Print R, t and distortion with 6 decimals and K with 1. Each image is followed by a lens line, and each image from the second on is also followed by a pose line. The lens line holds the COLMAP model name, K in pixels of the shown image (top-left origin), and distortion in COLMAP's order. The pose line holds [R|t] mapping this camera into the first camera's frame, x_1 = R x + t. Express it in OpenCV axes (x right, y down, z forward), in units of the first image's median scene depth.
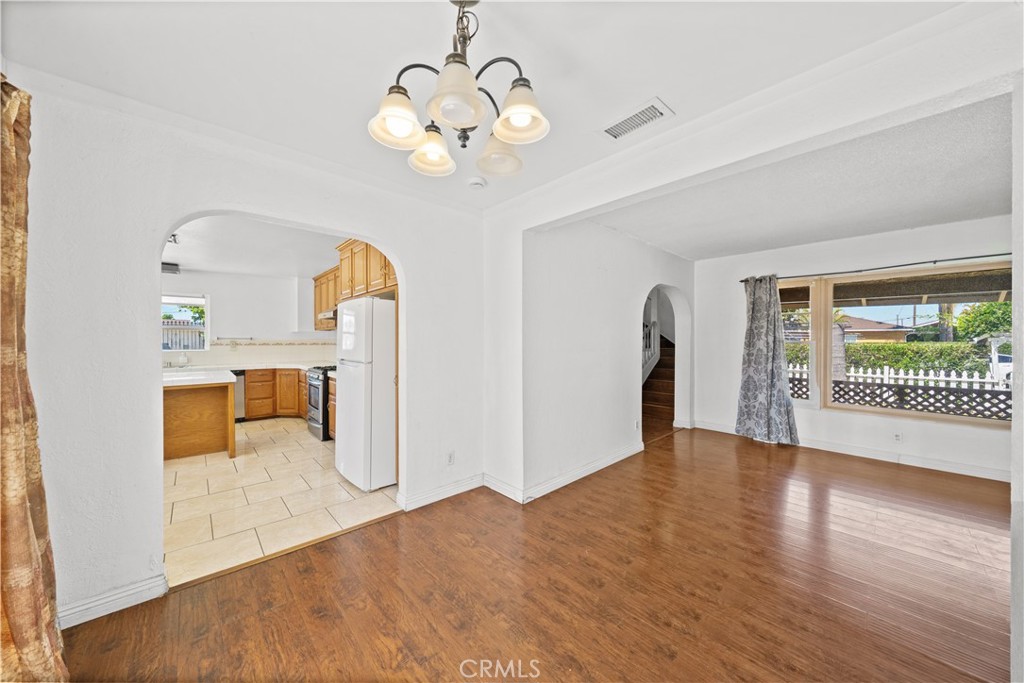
lens RADIAL K [[355.2, 0, 510.7], [0, 355.2, 336.4], [0, 0, 1]] dist [-0.003211, -0.000063]
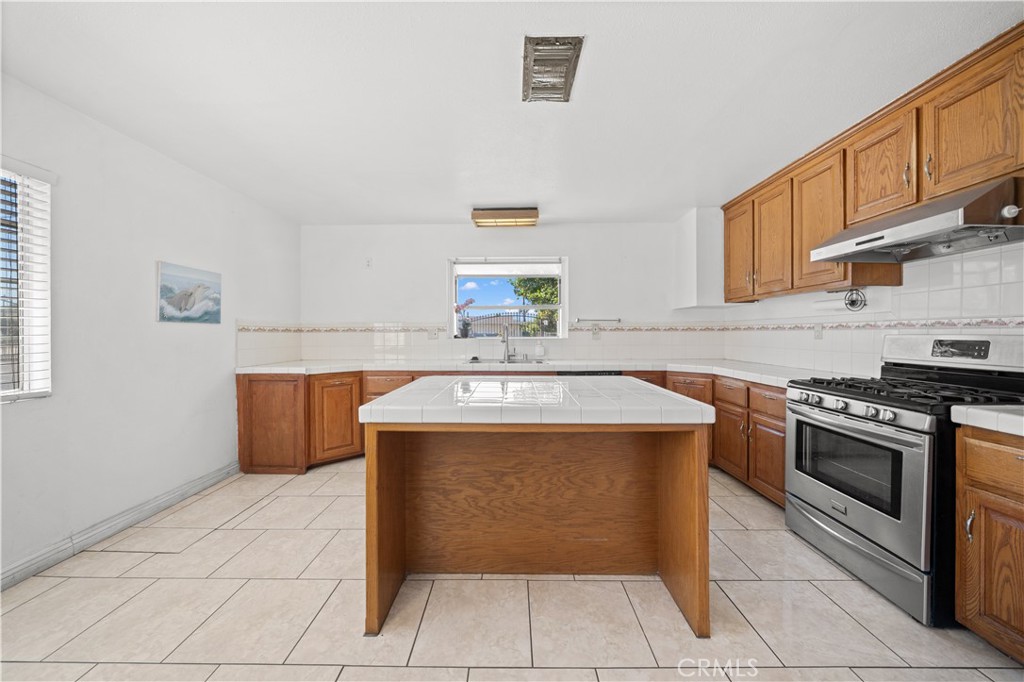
lens RADIAL K [[355.2, 0, 510.7], [0, 355.2, 335.9], [0, 0, 1]] dist [-0.003211, -0.000063]
pose [[0.739152, 0.005284, -0.673518, -0.487013], [0.009230, 0.999796, 0.017974, 0.022802], [0.673475, -0.019502, 0.738953, 0.432874]]
